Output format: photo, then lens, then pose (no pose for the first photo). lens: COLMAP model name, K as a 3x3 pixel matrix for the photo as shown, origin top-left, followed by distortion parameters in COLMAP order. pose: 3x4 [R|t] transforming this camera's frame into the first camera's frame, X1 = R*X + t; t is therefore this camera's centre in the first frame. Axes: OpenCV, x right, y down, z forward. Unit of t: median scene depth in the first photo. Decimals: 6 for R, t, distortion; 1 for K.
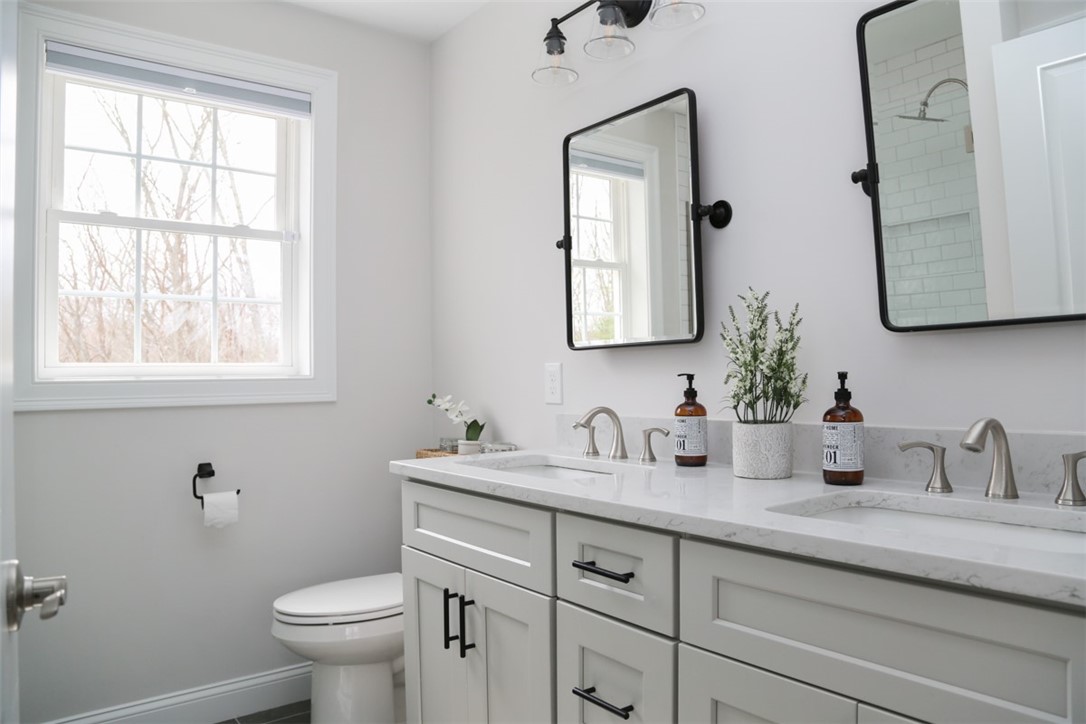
lens RADIAL K [[736.6, 0, 547.1], [0, 736.6, 351.1], [0, 0, 1]] dist [-0.115117, 0.040625]
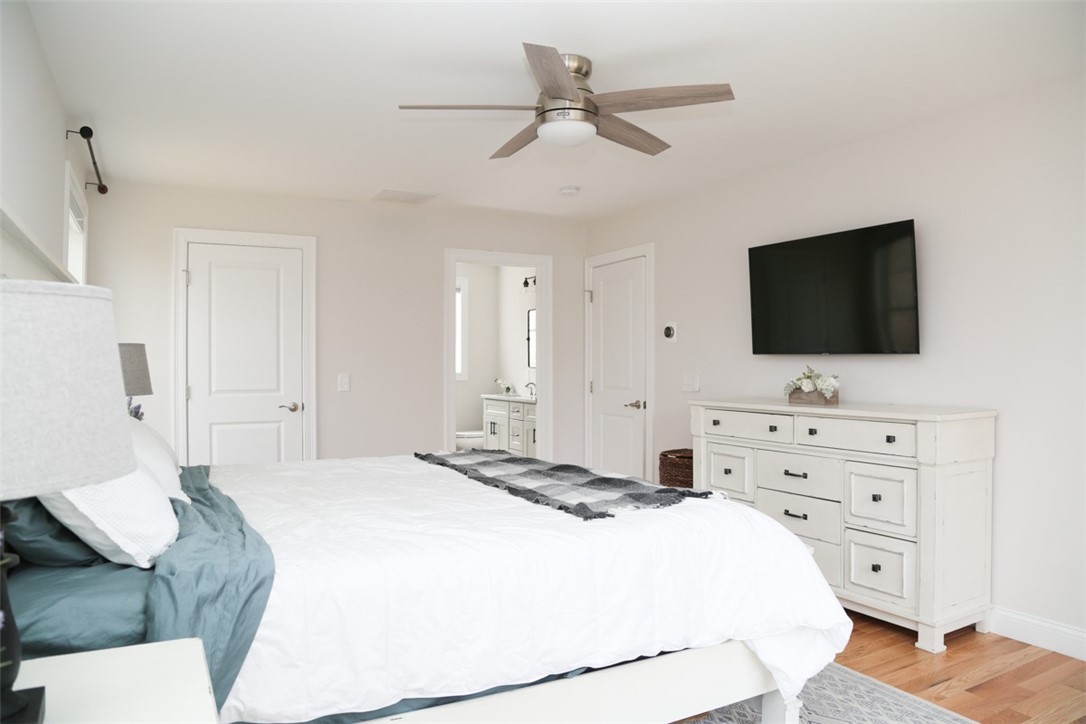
lens RADIAL K [[736.6, 0, 543.6], [0, 736.6, 361.0], [0, 0, 1]] dist [-0.115117, 0.040625]
pose [[0.984756, 0.020016, -0.172788, 0.746402], [-0.015287, 0.999473, 0.028652, -0.143312], [0.173271, -0.025573, 0.984542, -2.663365]]
